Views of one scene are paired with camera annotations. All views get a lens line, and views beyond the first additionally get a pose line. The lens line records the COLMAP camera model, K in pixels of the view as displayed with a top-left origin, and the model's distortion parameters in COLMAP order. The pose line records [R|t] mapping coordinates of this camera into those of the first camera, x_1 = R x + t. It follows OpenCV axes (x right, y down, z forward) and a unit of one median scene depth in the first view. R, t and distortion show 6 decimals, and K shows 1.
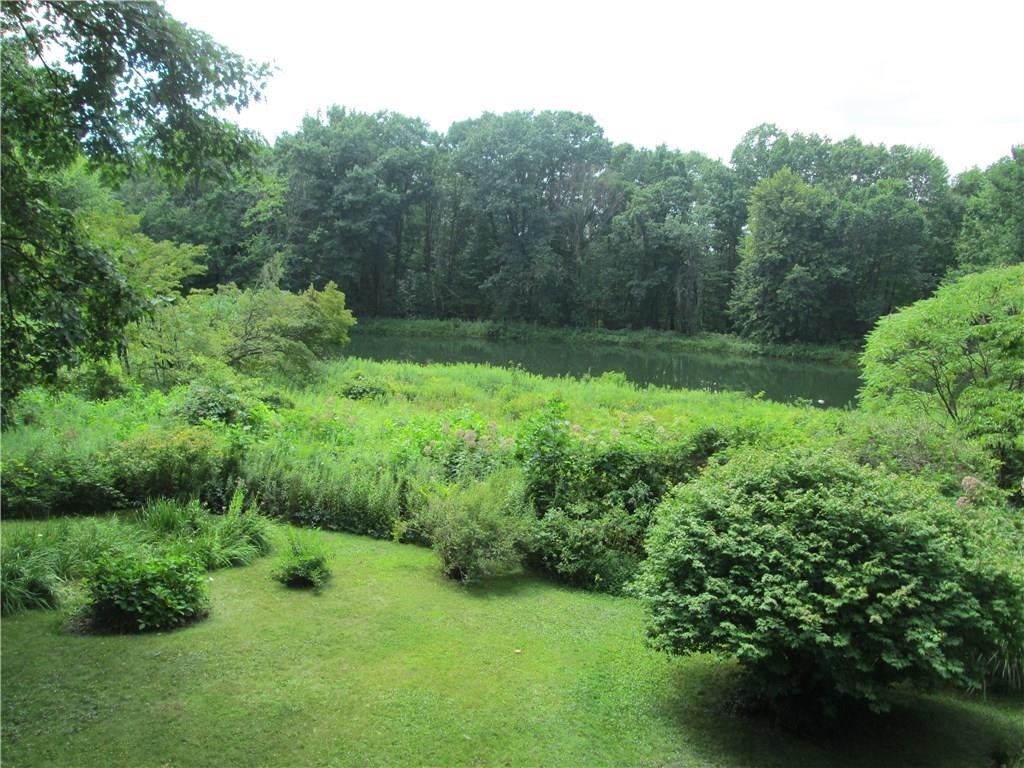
lens RADIAL K [[863.9, 0, 499.9], [0, 863.9, 349.9], [0, 0, 1]] dist [-0.028733, 0.000804]
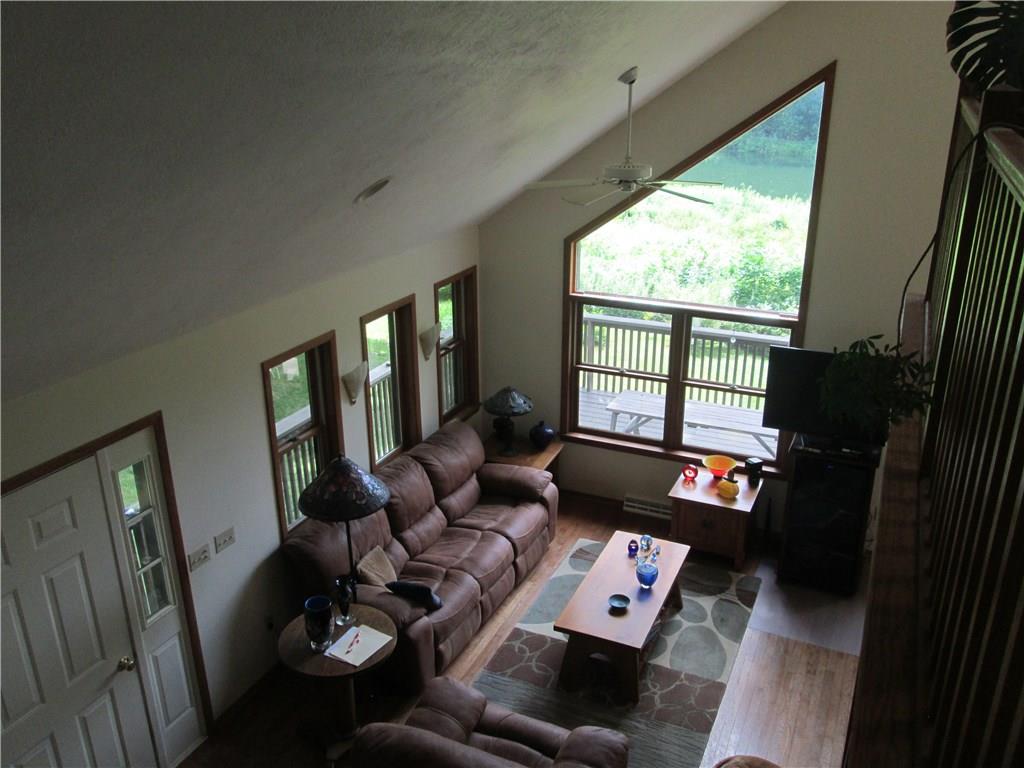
lens RADIAL K [[863.9, 0, 514.0], [0, 863.9, 387.0], [0, 0, 1]] dist [-0.028733, 0.000804]
pose [[0.968540, 0.060838, -0.241306, 0.026167], [0.004829, 0.964880, 0.262648, -0.064748], [0.248810, -0.255551, 0.934231, -0.450642]]
